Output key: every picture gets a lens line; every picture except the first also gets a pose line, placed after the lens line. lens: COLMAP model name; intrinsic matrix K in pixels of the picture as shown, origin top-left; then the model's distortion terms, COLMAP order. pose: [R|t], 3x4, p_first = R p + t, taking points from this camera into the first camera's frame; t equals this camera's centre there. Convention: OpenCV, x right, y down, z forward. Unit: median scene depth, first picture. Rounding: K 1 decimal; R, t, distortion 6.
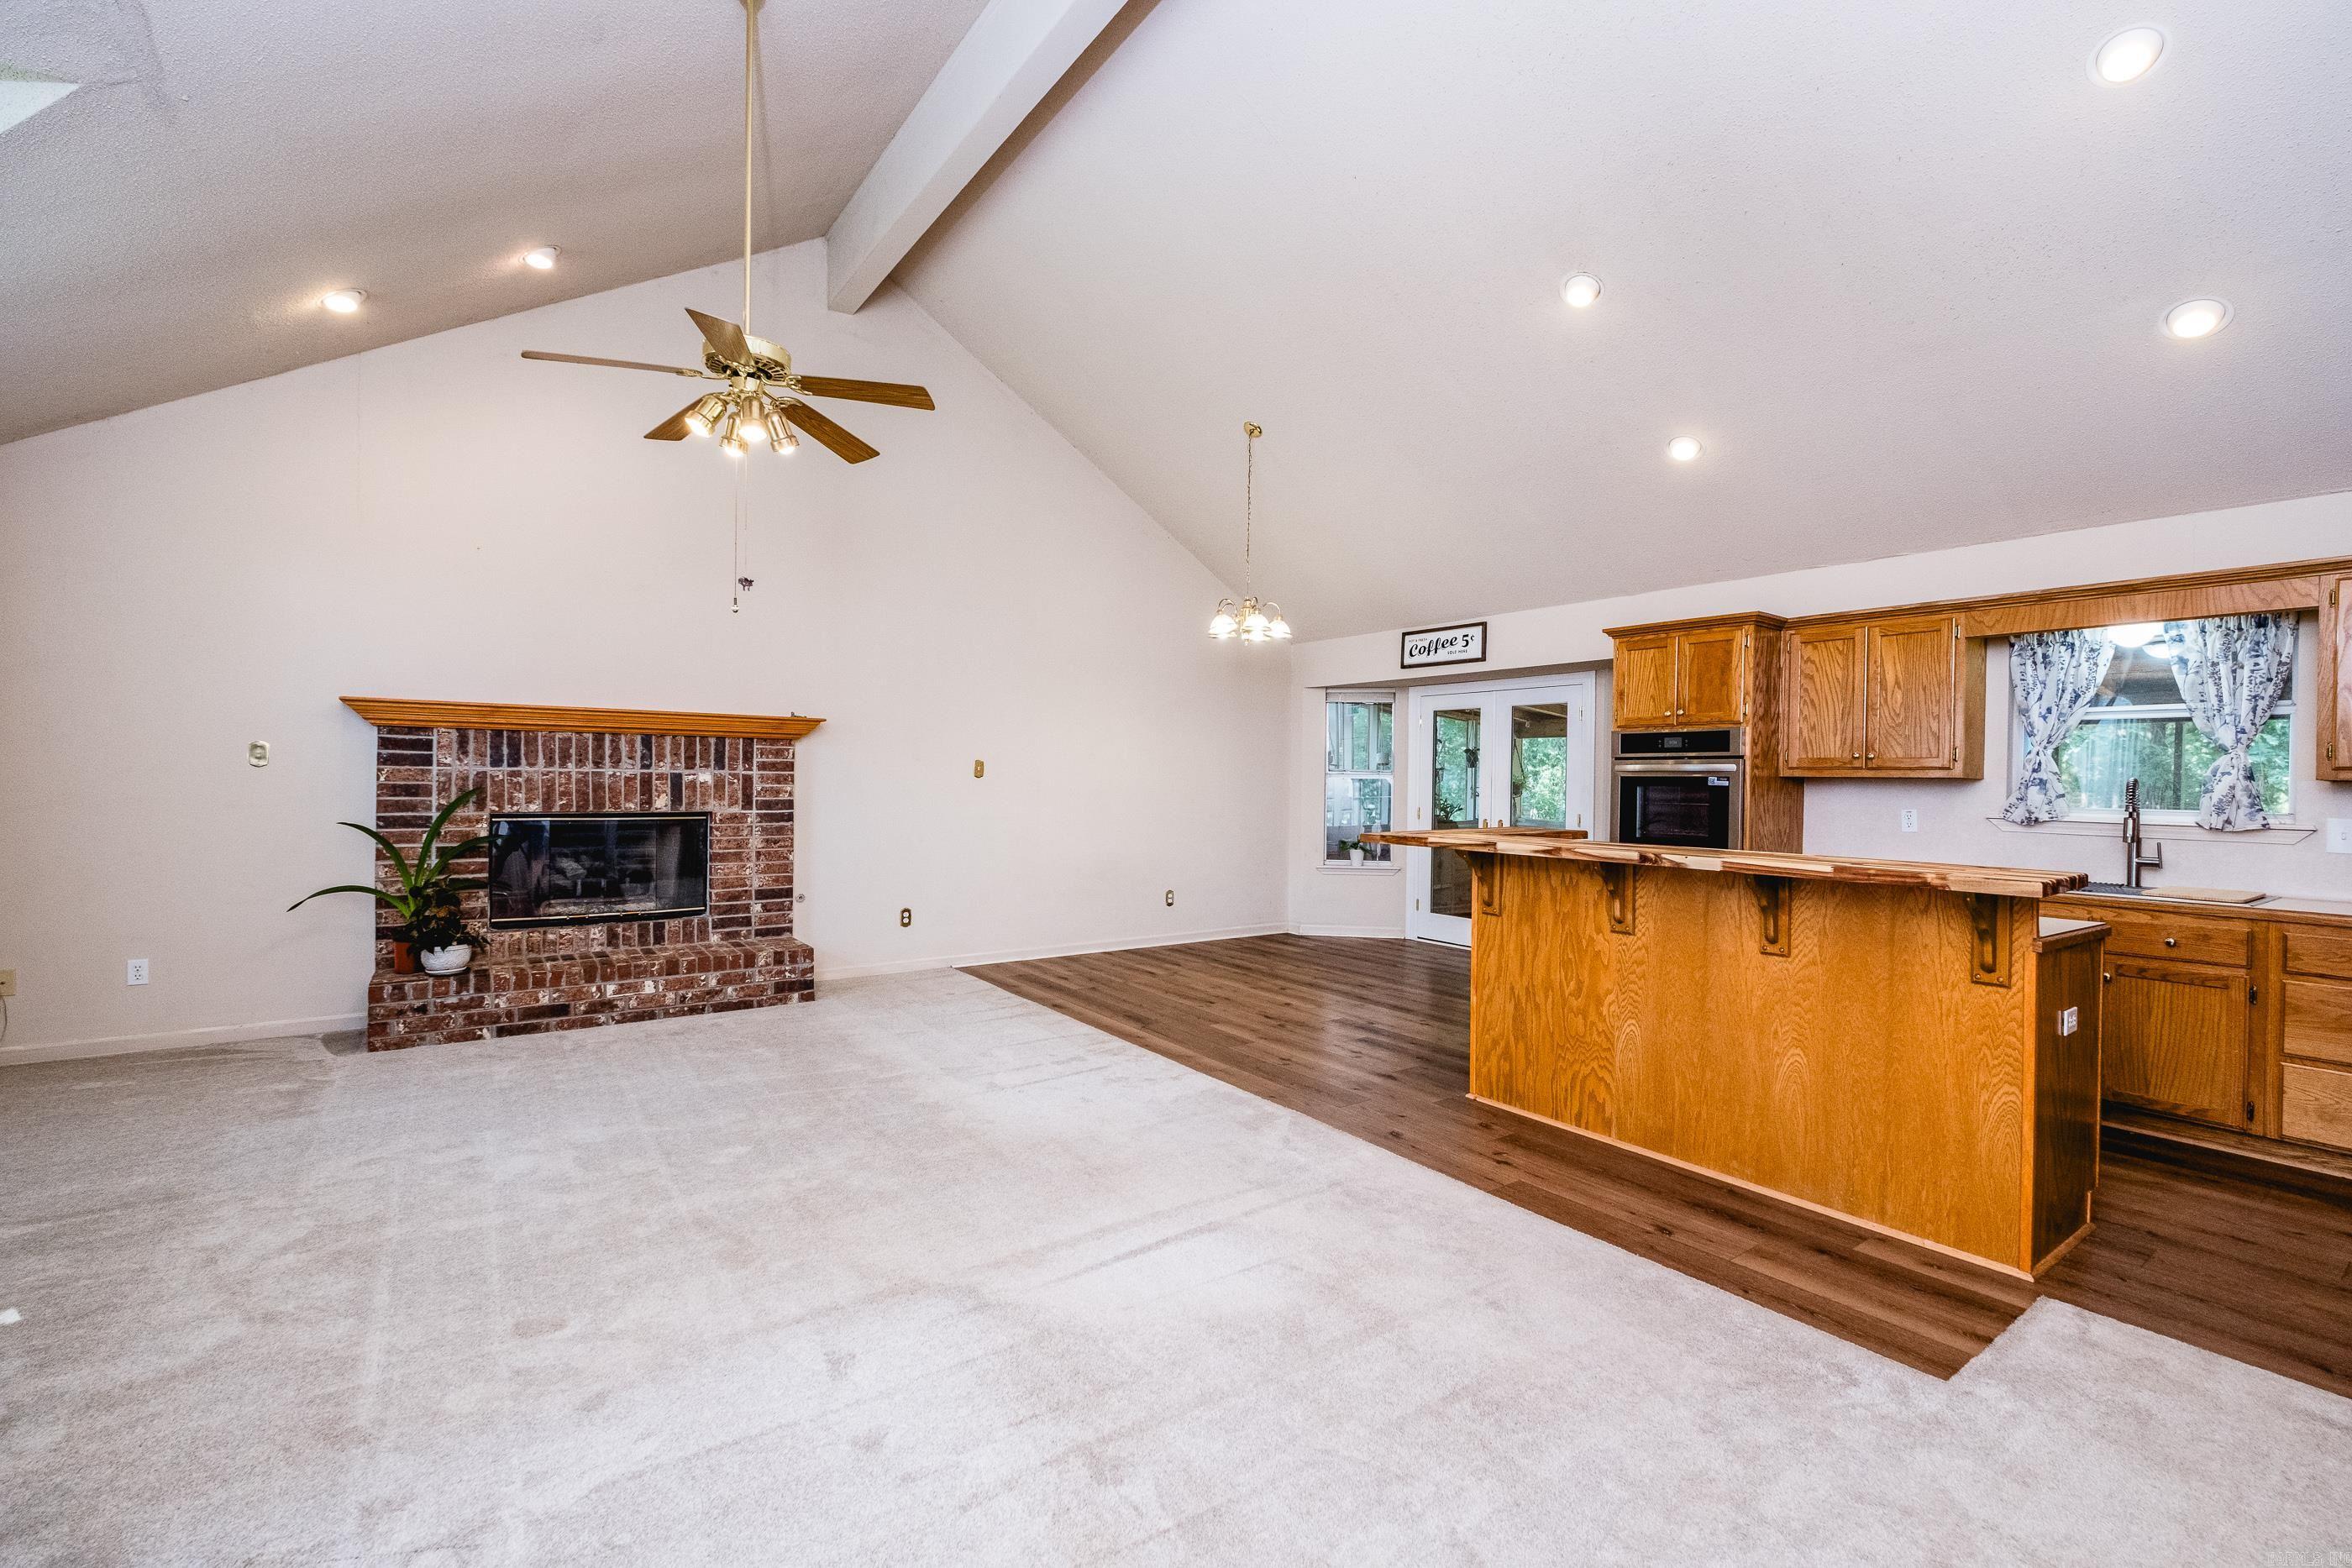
lens RADIAL K [[1008.6, 0, 1183.8], [0, 1008.6, 785.3], [0, 0, 1]] dist [0.014258, -0.007622]
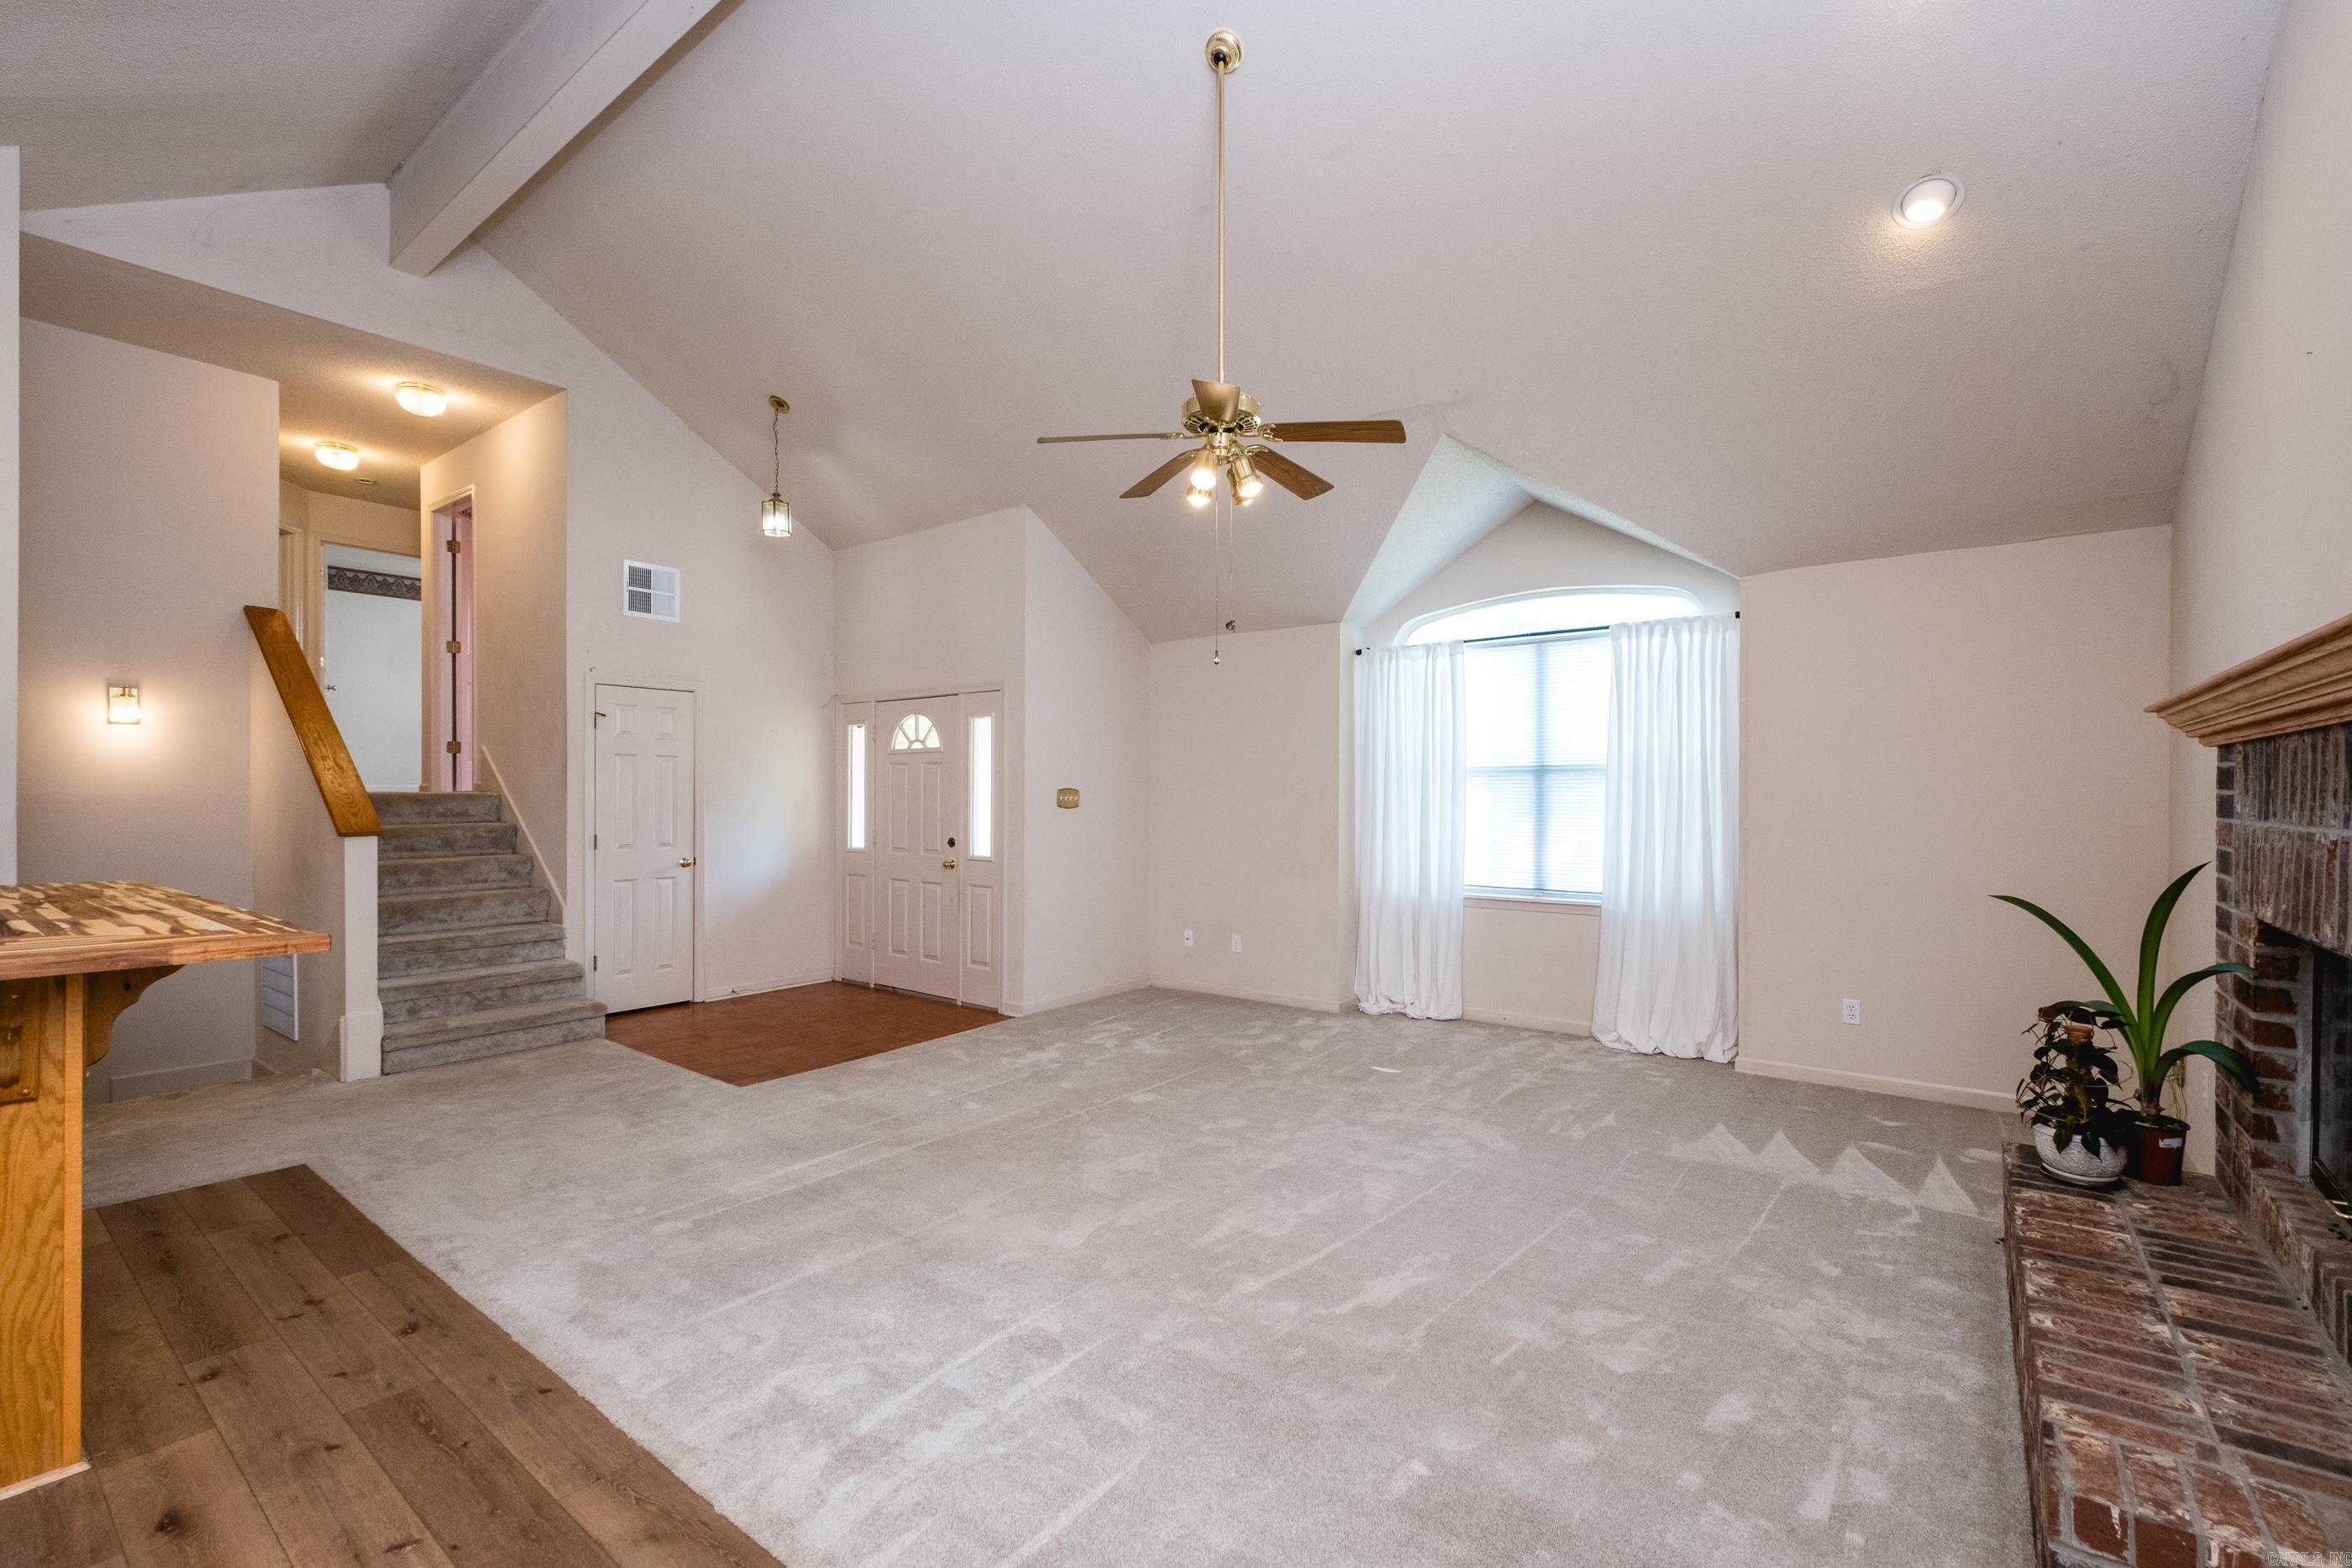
lens RADIAL K [[1010.0, 0, 1185.2], [0, 1010.0, 794.4], [0, 0, 1]] dist [0.007060, -0.005807]
pose [[-0.957558, -0.013450, -0.287927, -0.081175], [-0.015295, 0.999874, 0.004160, -0.028977], [0.287835, 0.008387, -0.957643, 1.530231]]
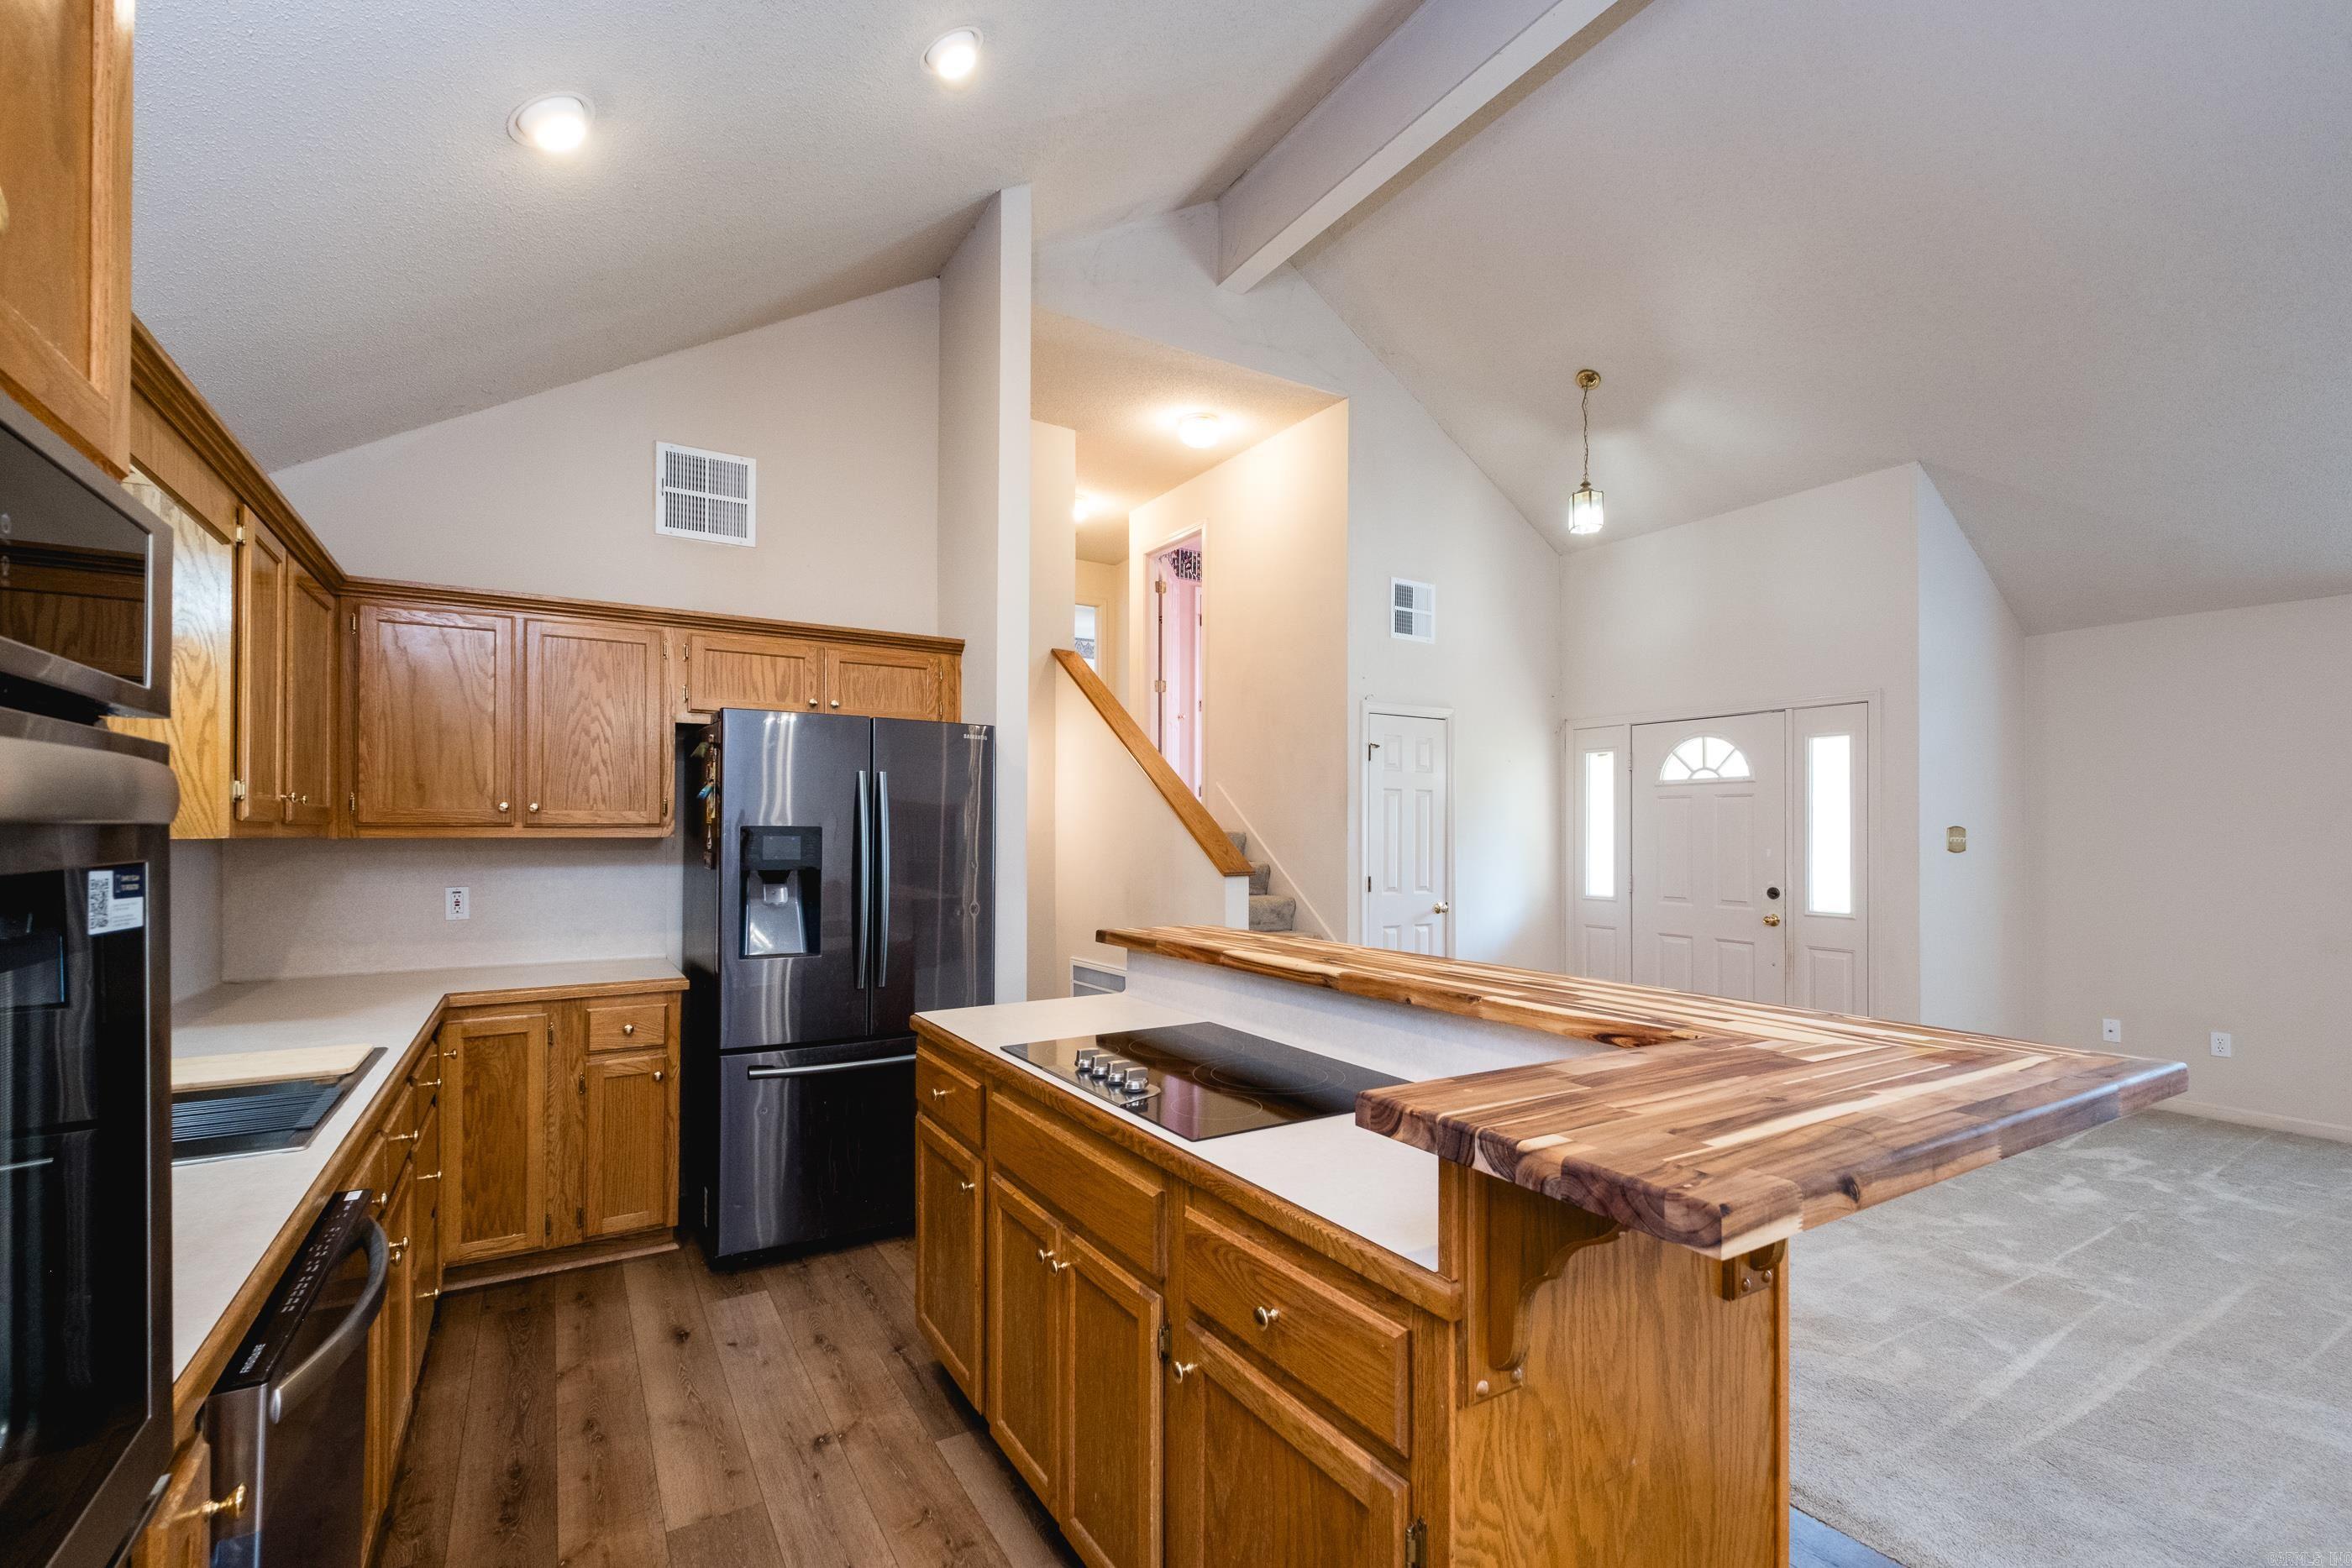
lens RADIAL K [[1009.4, 0, 1185.1], [0, 1009.4, 820.7], [0, 0, 1]] dist [0.001985, -0.004538]
pose [[-0.996916, -0.015316, 0.076969, 0.428090], [-0.015573, 0.999875, -0.002738, -0.018436], [-0.076918, -0.003928, -0.997030, 1.258863]]
